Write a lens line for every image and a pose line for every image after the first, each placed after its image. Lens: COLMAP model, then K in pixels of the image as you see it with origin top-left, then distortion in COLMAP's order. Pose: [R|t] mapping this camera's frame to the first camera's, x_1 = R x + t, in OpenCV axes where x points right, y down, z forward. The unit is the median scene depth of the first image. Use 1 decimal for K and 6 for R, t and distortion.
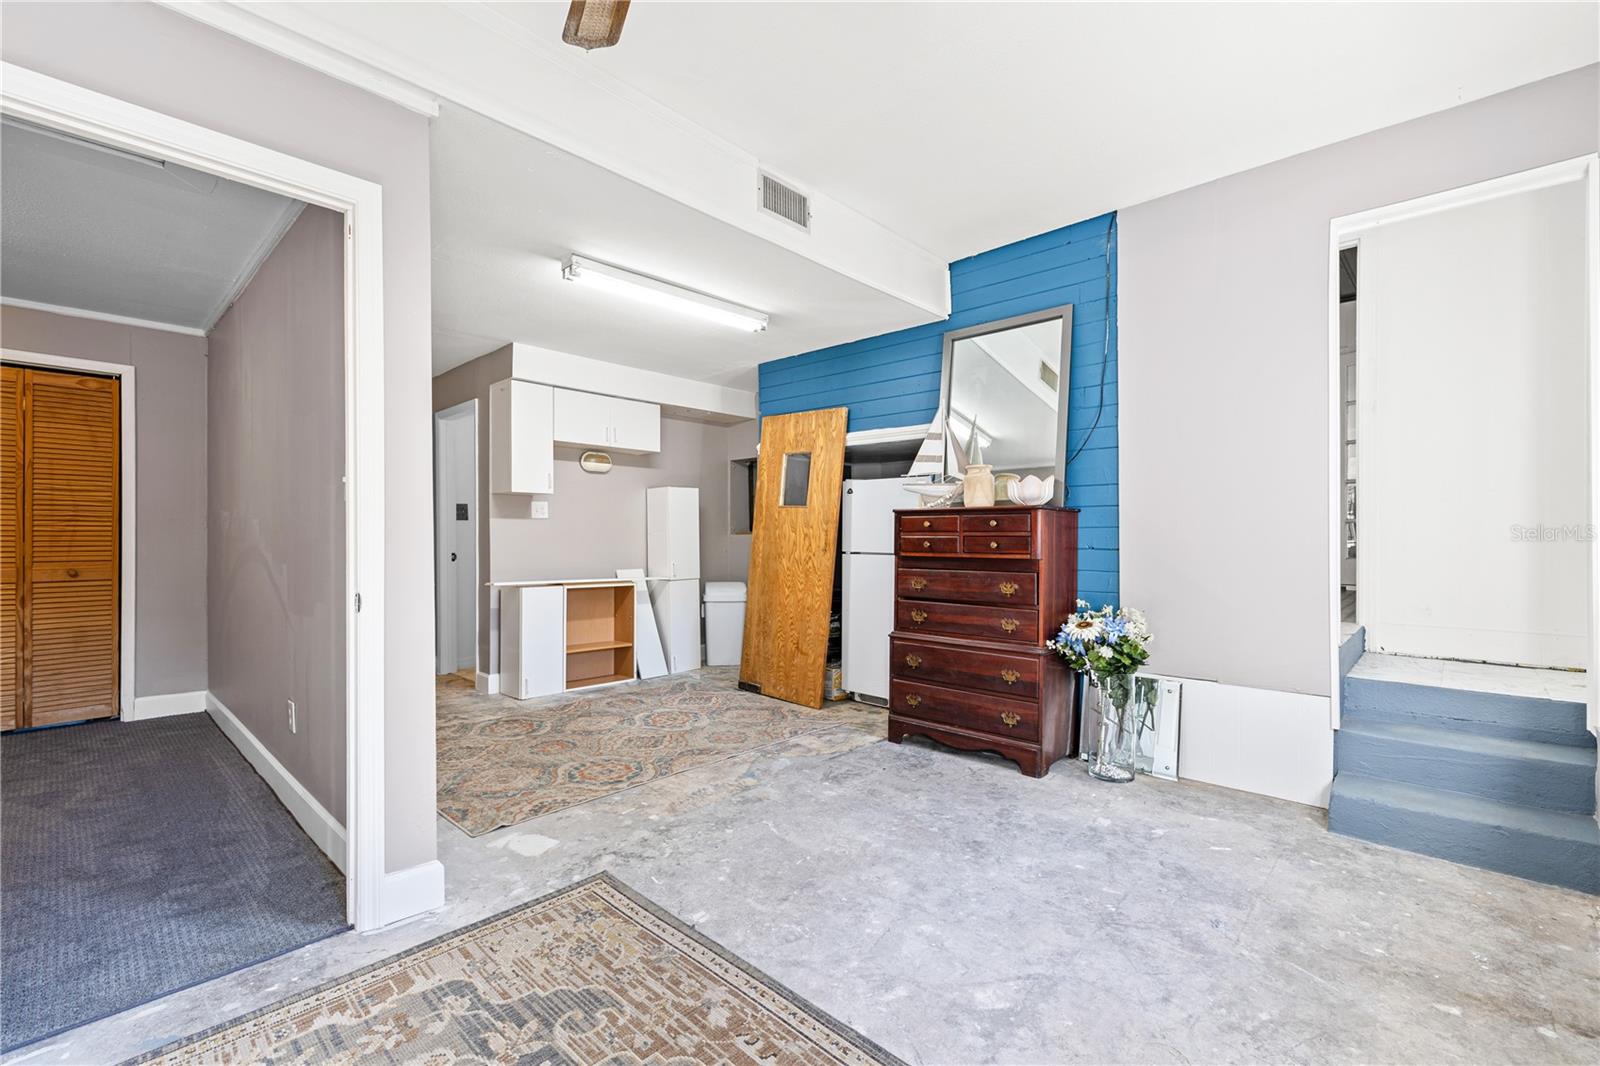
lens RADIAL K [[683.1, 0, 800.0], [0, 683.1, 533.0], [0, 0, 1]] dist [0.001479, 0.000068]
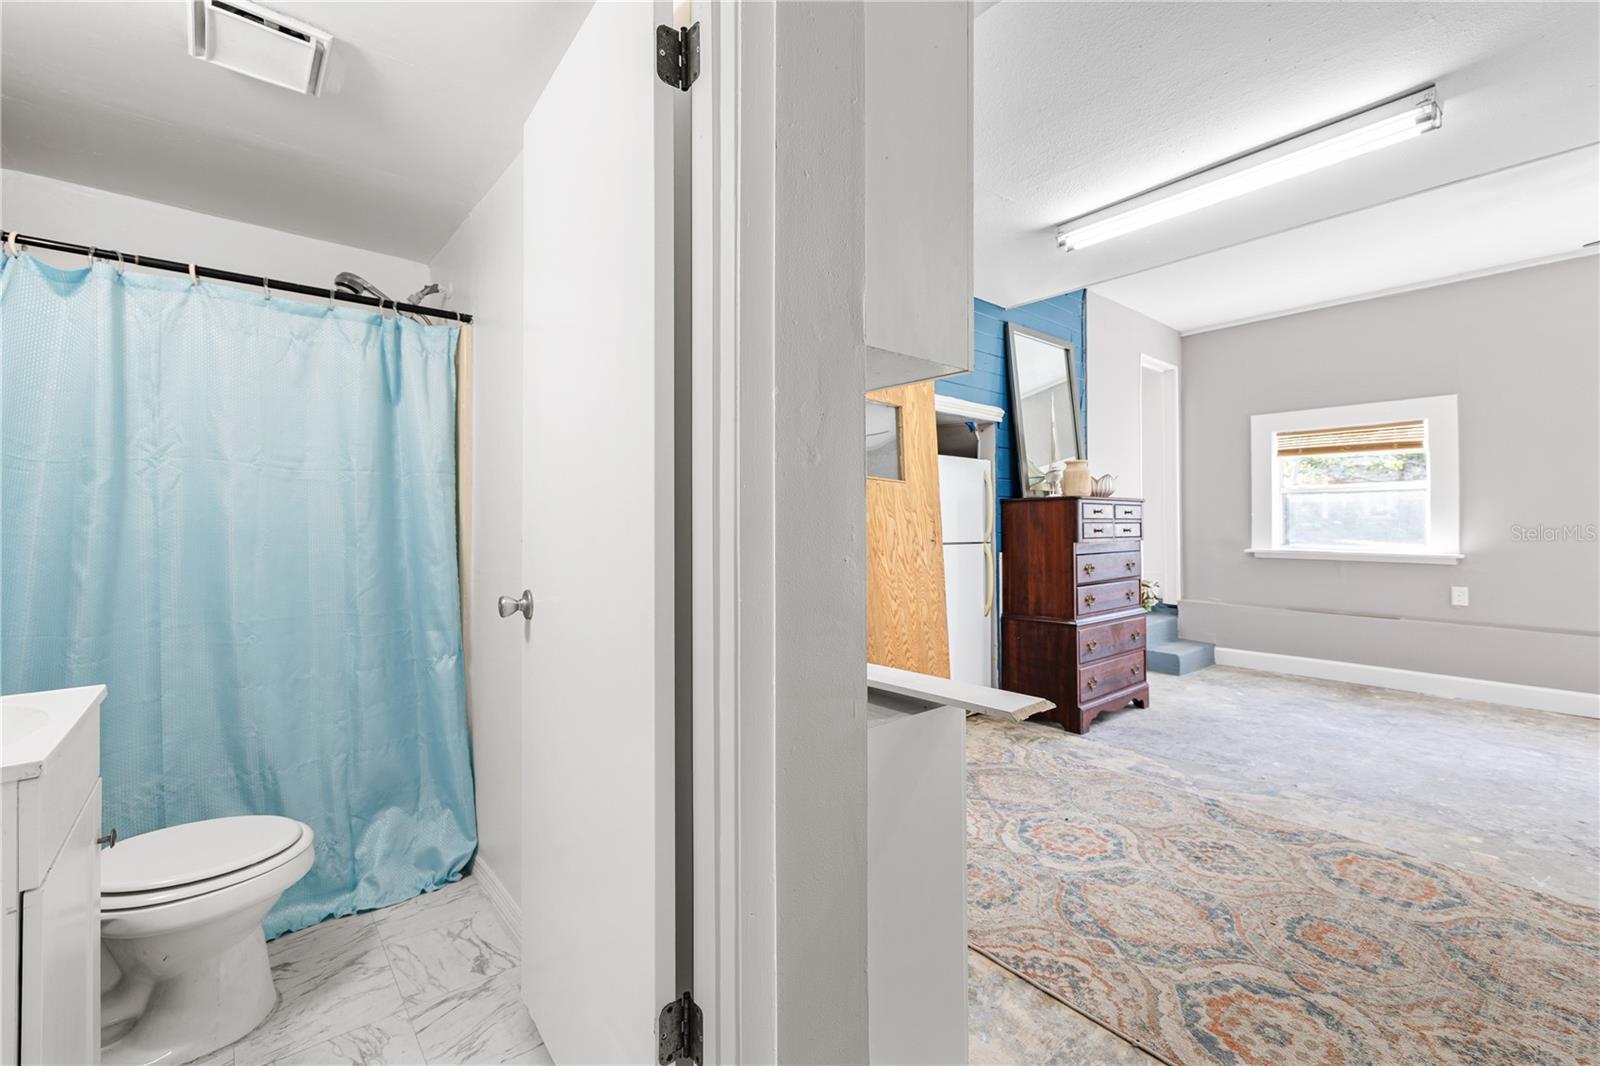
lens RADIAL K [[673.2, 0, 791.9], [0, 673.2, 519.5], [0, 0, 1]] dist [0.001104, -0.000337]
pose [[0.133214, 0.001890, 0.991085, -1.005137], [-0.005331, 0.999985, -0.001190, 0.003535], [-0.991073, -0.005125, 0.133223, 1.476046]]
